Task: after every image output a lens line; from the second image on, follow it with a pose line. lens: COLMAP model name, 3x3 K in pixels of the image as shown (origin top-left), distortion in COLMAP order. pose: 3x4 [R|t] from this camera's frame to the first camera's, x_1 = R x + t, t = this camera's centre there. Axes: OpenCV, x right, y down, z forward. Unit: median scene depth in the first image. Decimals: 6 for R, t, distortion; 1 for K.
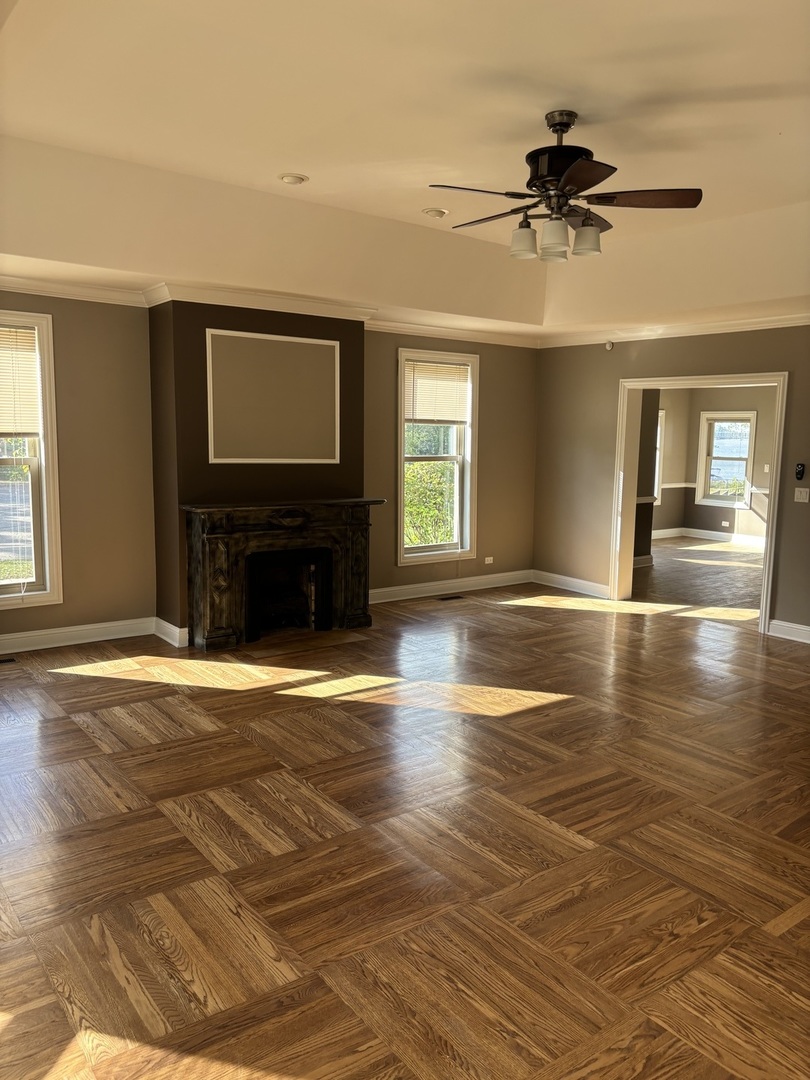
lens RADIAL K [[819.1, 0, 411.8], [0, 819.1, 544.0], [0, 0, 1]] dist [0.033318, -0.033481]
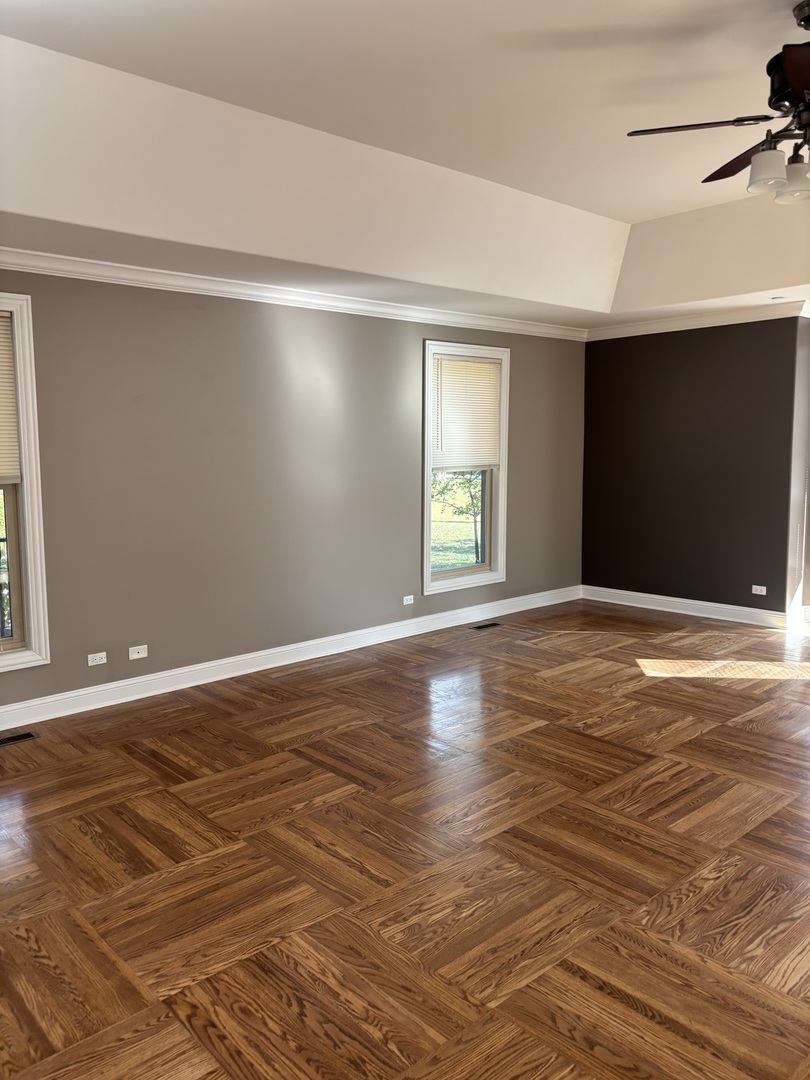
lens RADIAL K [[816.9, 0, 405.0], [0, 816.9, 540.0], [0, 0, 1]] dist [-0.006492, -0.009306]
pose [[-0.996951, 0.001824, -0.078003, 0.624342], [-0.017785, 0.968097, 0.249943, -0.224501], [0.075971, 0.250568, -0.965114, 1.835227]]
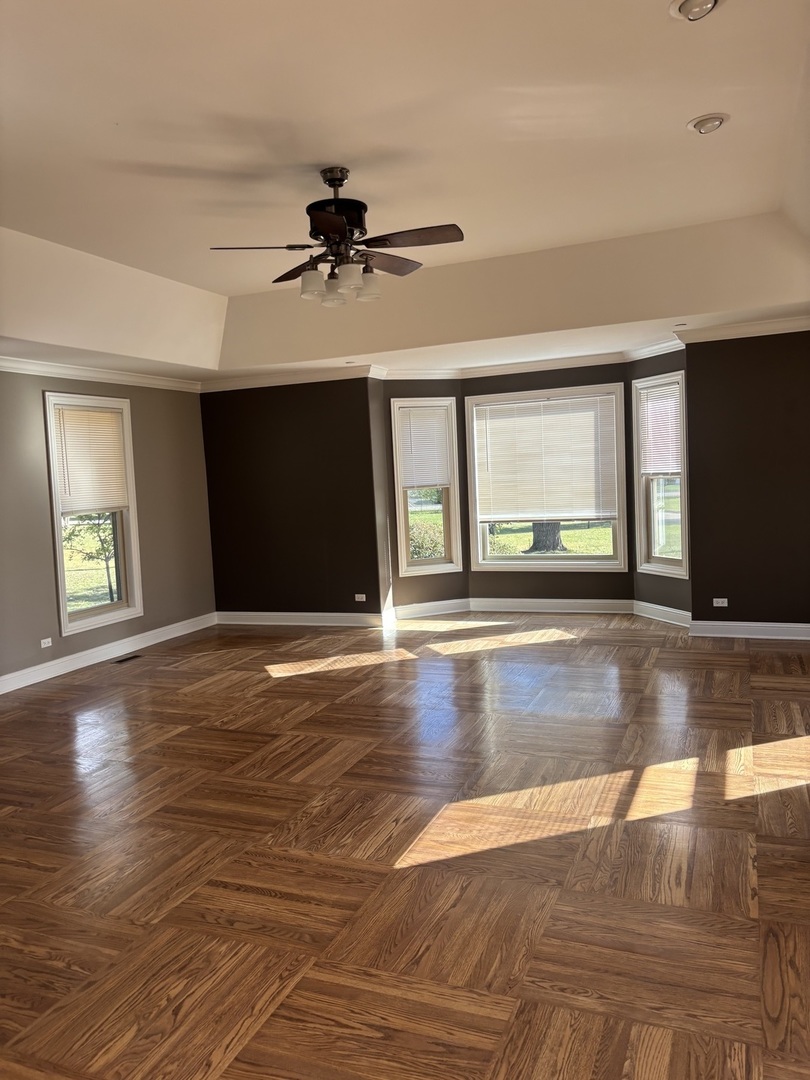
lens RADIAL K [[812.1, 0, 397.1], [0, 812.1, 542.8], [0, 0, 1]] dist [0.014304, -0.001040]
pose [[-0.871392, 0.068042, -0.485846, 0.666159], [-0.033519, 0.979763, 0.197333, -0.257805], [0.489441, 0.188240, -0.851477, 2.054367]]
